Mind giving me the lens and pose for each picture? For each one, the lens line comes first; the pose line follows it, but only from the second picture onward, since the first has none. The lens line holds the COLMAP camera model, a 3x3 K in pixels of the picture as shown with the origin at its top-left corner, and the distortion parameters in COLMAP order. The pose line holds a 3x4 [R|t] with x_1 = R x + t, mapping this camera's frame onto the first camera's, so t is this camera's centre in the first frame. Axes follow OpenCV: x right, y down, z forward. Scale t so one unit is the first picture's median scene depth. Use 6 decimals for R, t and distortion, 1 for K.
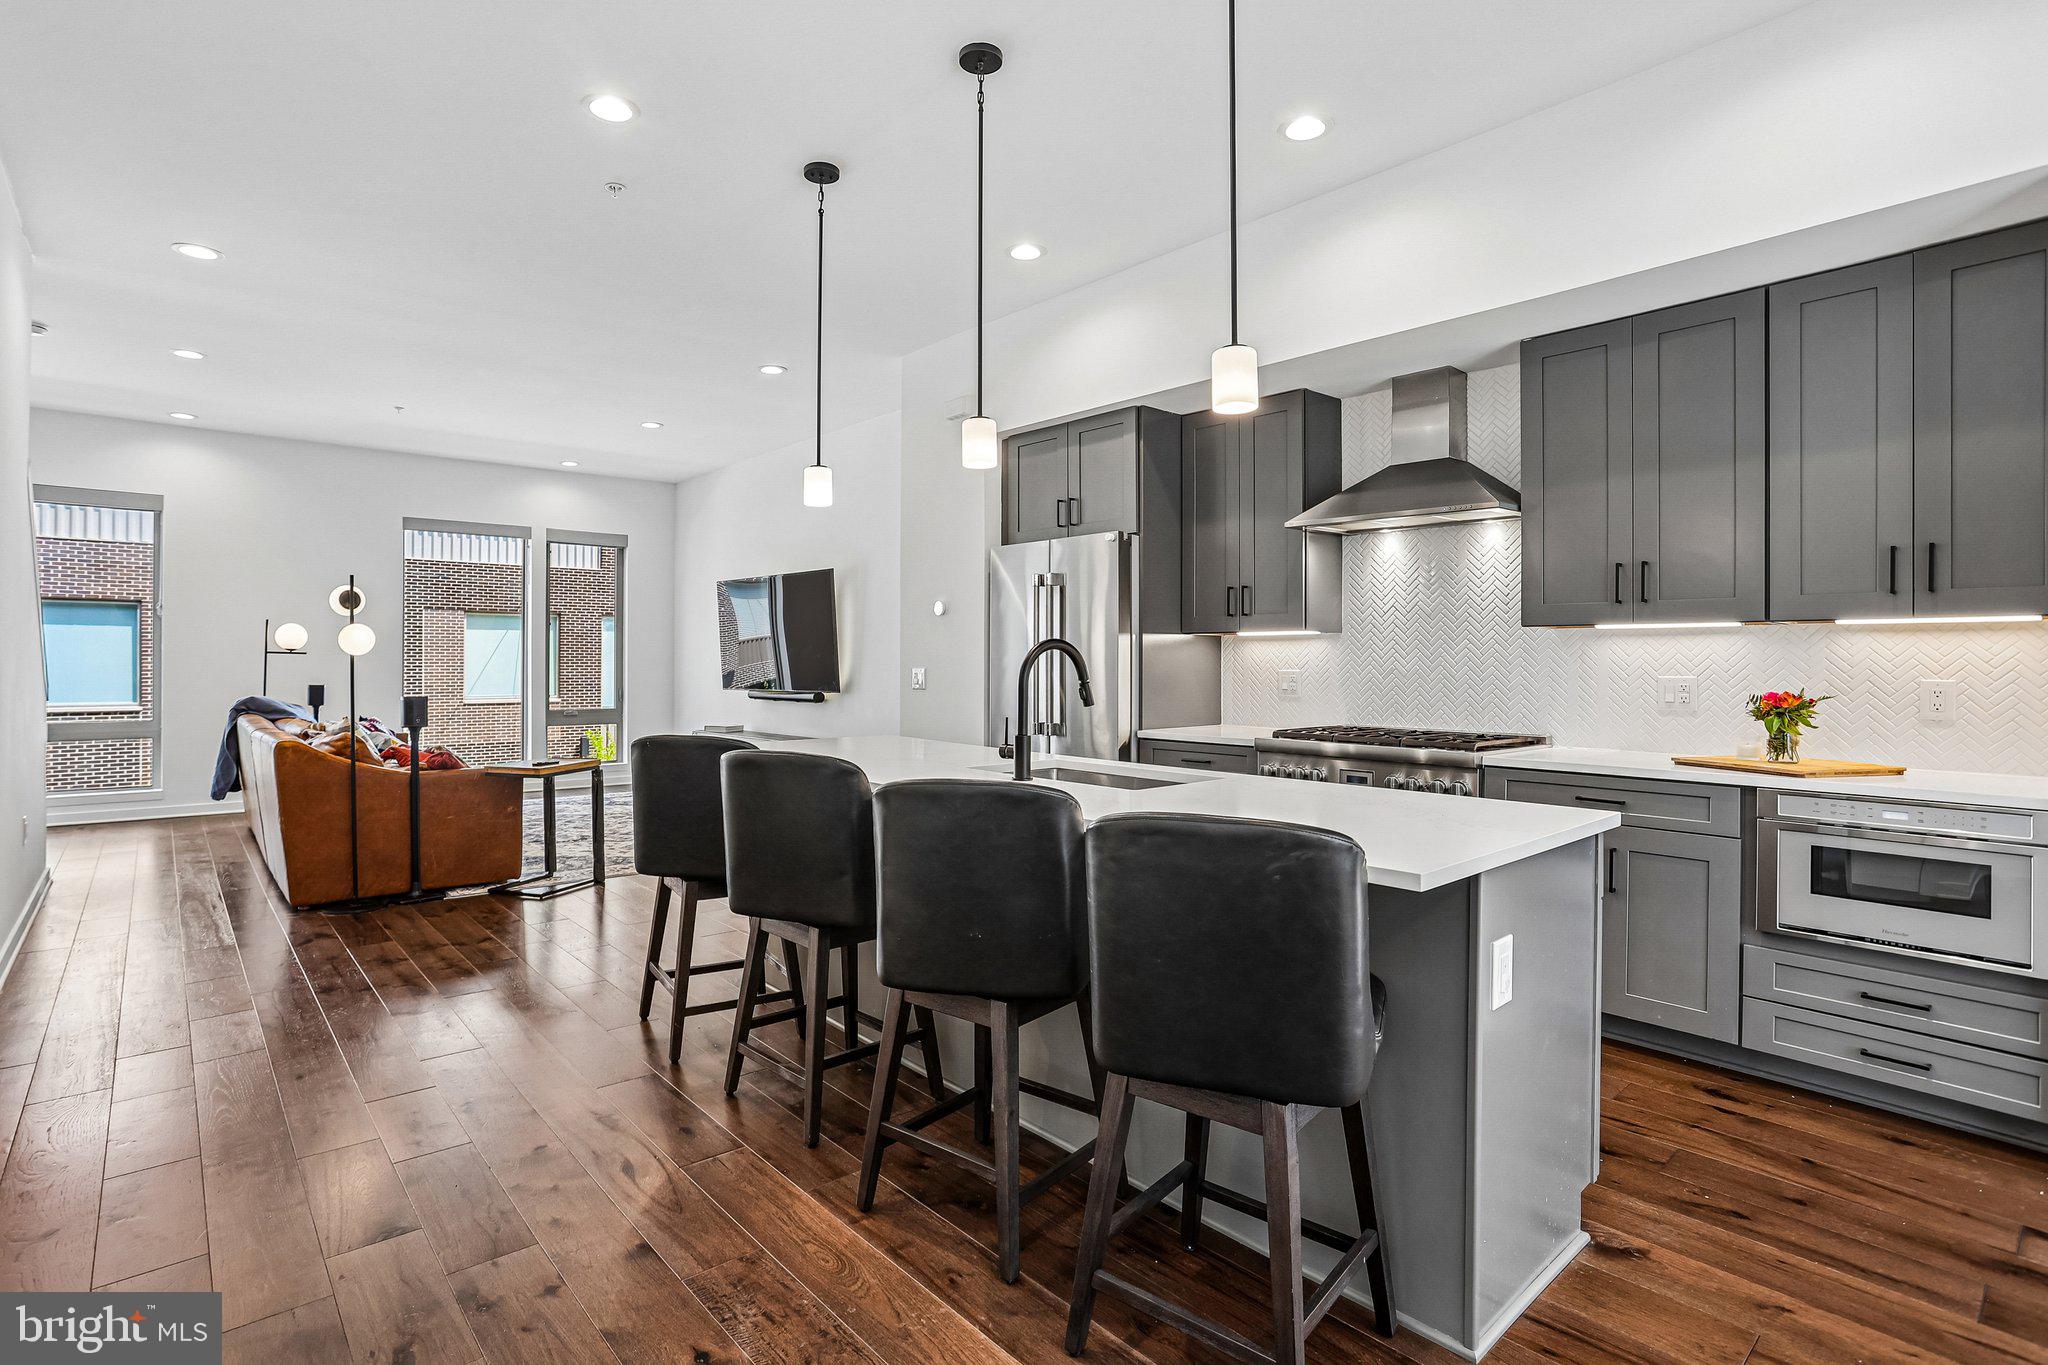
lens RADIAL K [[1006.1, 0, 1005.5], [0, 1006.1, 667.6], [0, 0, 1]] dist [-0.057391, 0.028433]
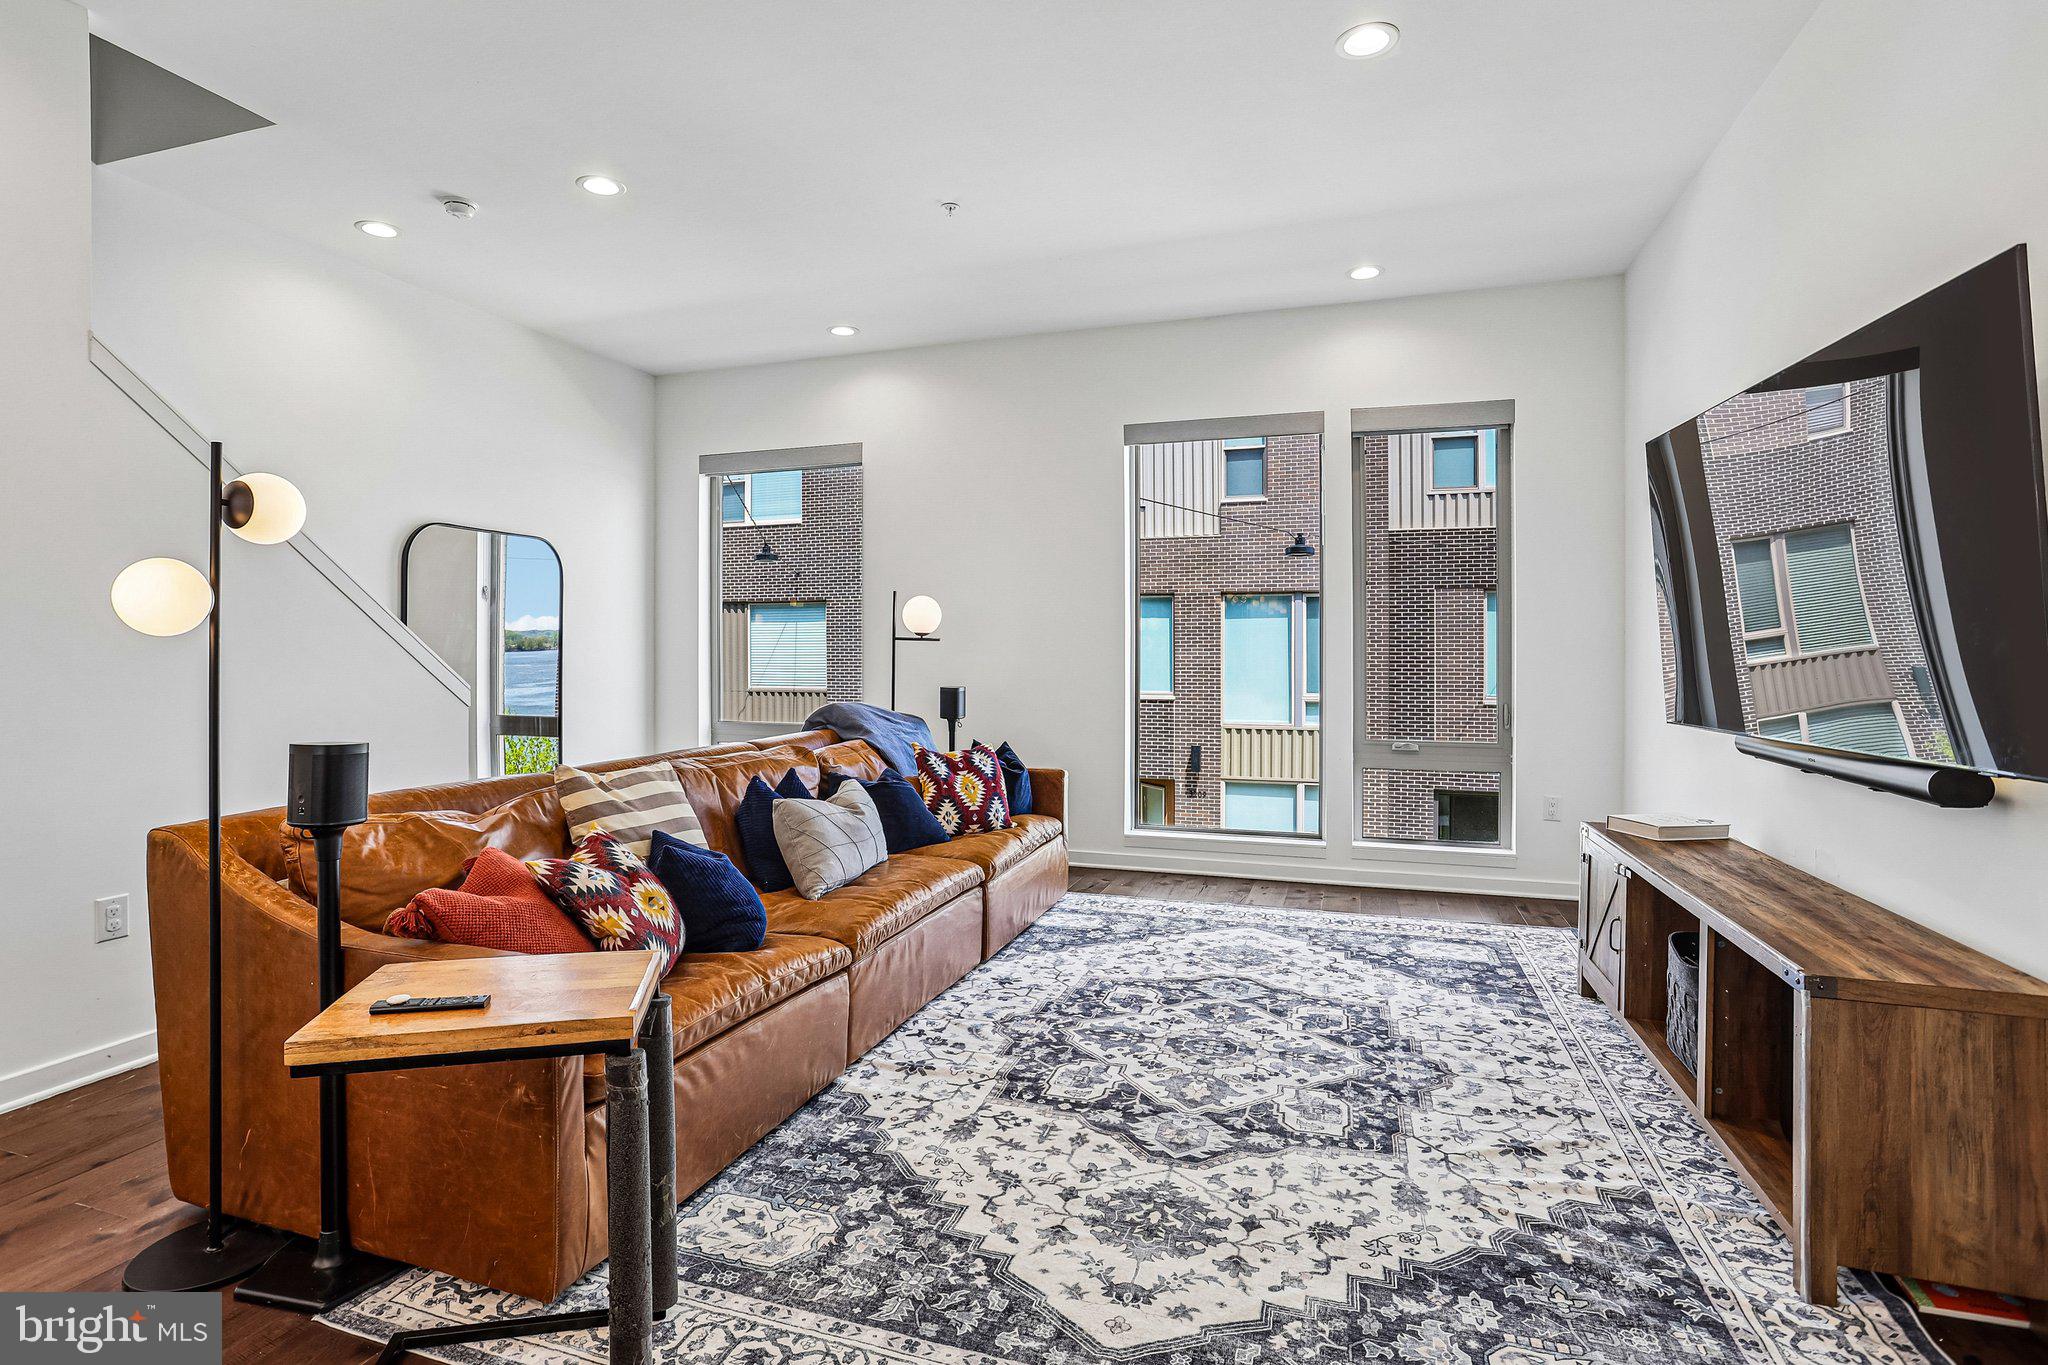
lens RADIAL K [[1021.9, 0, 997.0], [0, 1021.9, 651.8], [0, 0, 1]] dist [-0.069079, 0.042287]
pose [[0.488915, -0.001333, -0.872330, -0.194504], [-0.004096, 0.999984, -0.003824, -0.008601], [0.872322, 0.005442, 0.488902, 1.520657]]
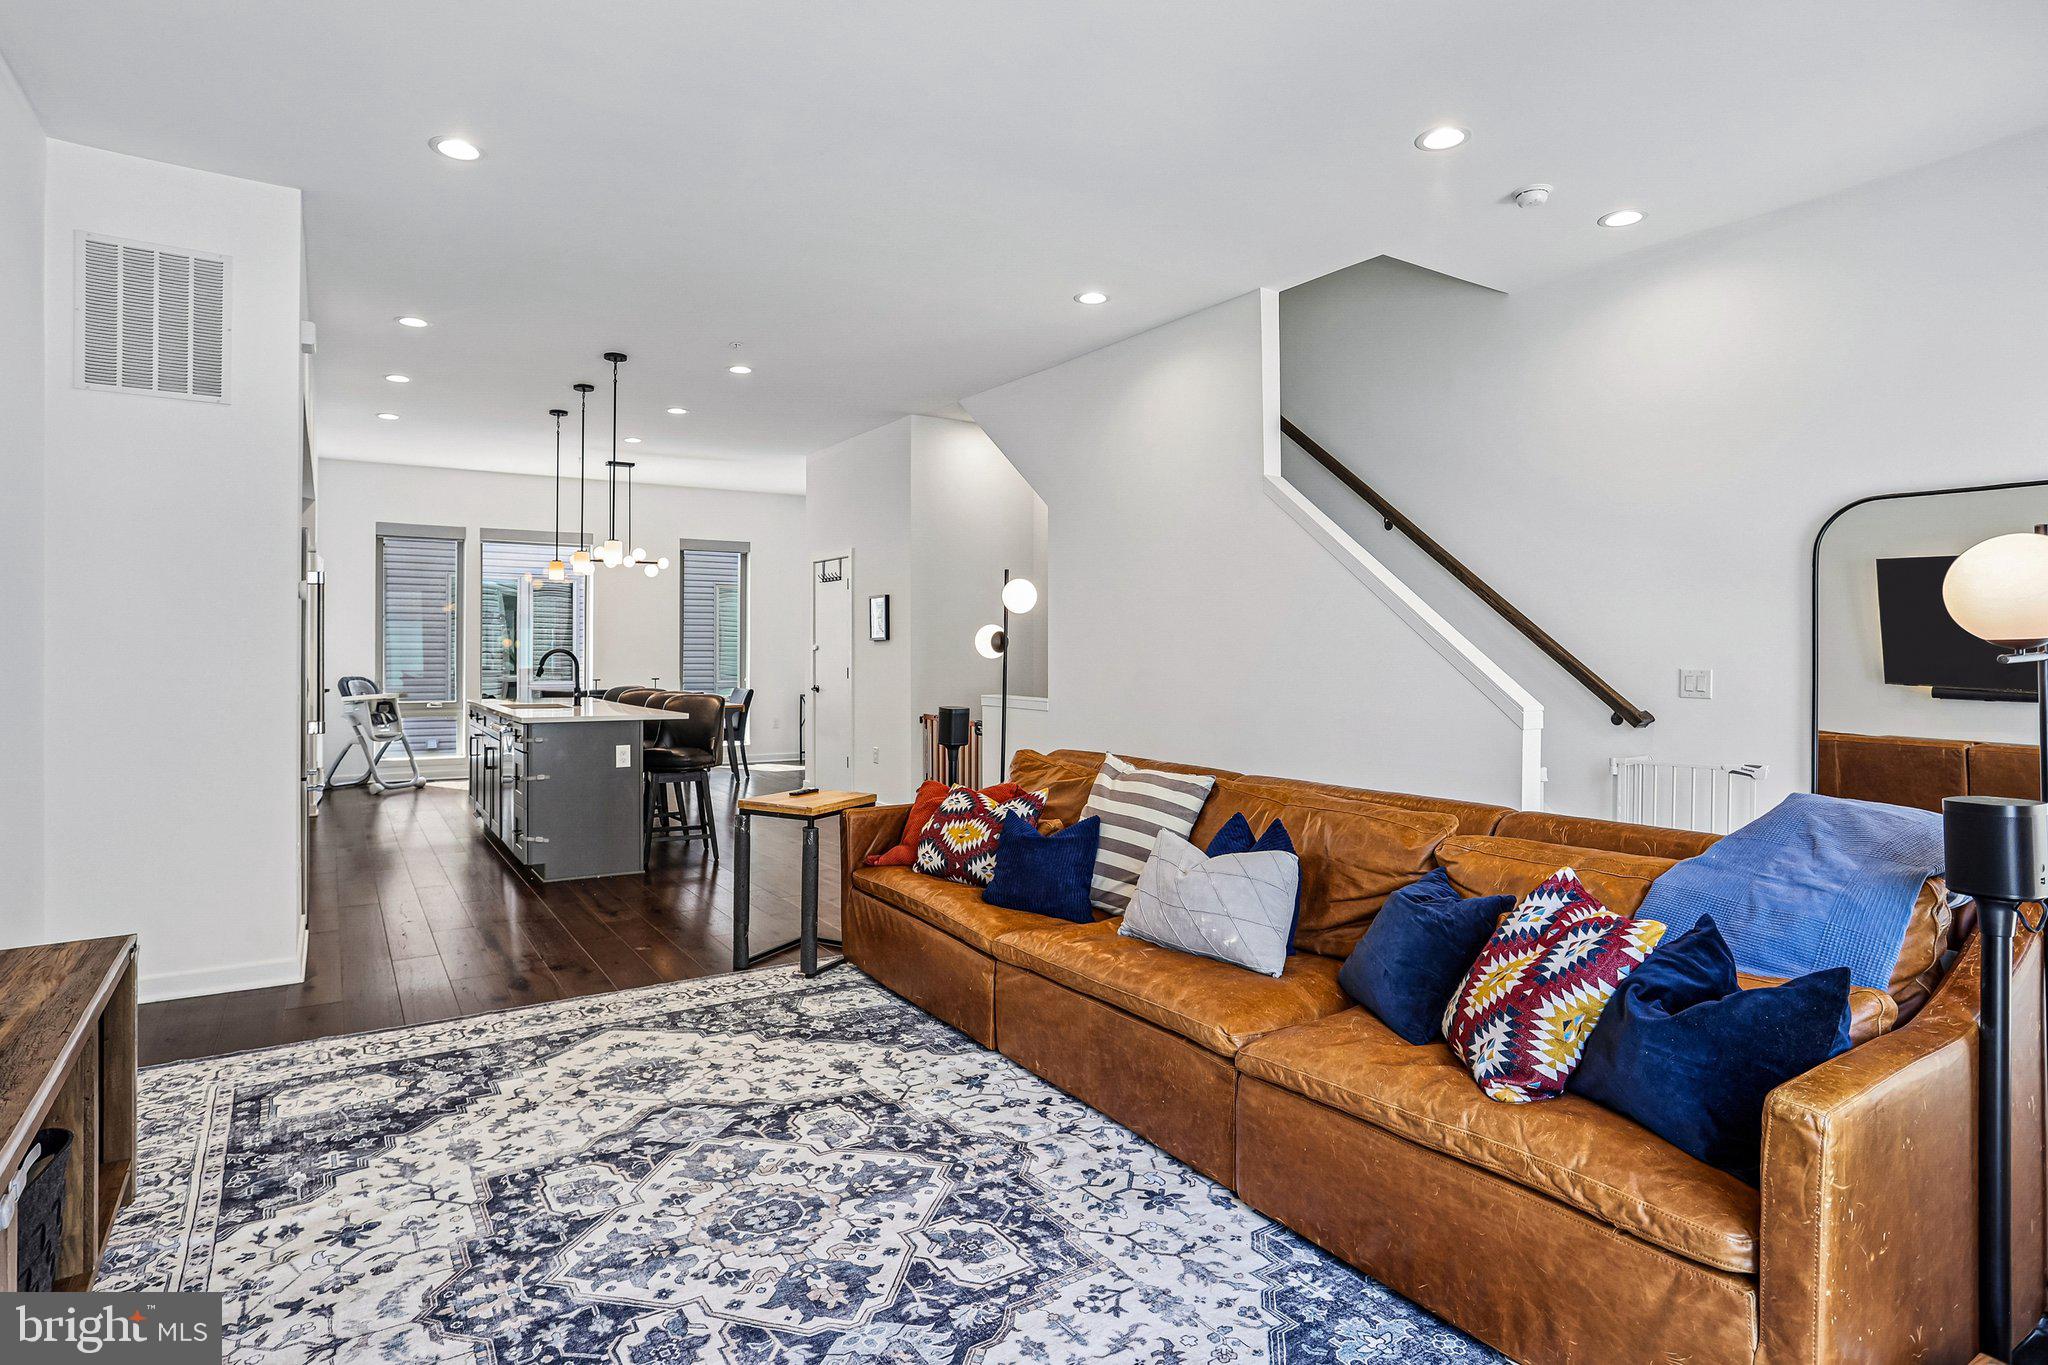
lens RADIAL K [[1053.8, 0, 992.4], [0, 1053.8, 657.4], [0, 0, 1]] dist [-0.064782, 0.040879]
pose [[-0.988916, -0.006109, 0.148353, -1.098994], [-0.004254, 0.999909, 0.012818, -0.035129], [-0.148418, 0.012045, -0.988851, 2.729116]]
